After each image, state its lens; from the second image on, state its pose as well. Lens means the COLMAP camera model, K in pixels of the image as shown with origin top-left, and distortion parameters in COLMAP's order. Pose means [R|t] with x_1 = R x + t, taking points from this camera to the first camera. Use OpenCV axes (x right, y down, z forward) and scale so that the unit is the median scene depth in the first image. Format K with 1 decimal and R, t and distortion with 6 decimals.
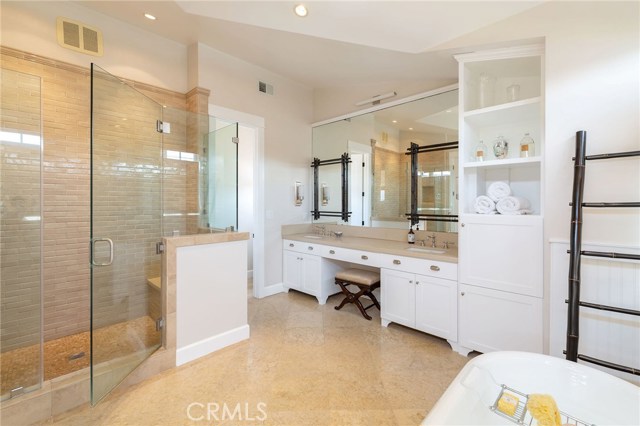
lens RADIAL K [[277.7, 0, 320.9], [0, 277.7, 203.1], [0, 0, 1]] dist [-0.014340, 0.000077]
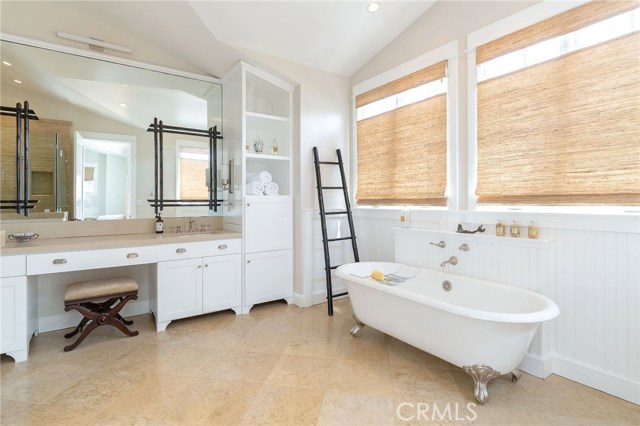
lens RADIAL K [[322.3, 0, 319.6], [0, 322.3, 195.9], [0, 0, 1]] dist [0.000543, -0.000228]
pose [[0.198024, 0.002961, 0.980193, -0.718194], [0.004459, 0.999982, -0.003921, 0.042930], [-0.980187, 0.005147, 0.198007, 0.367289]]
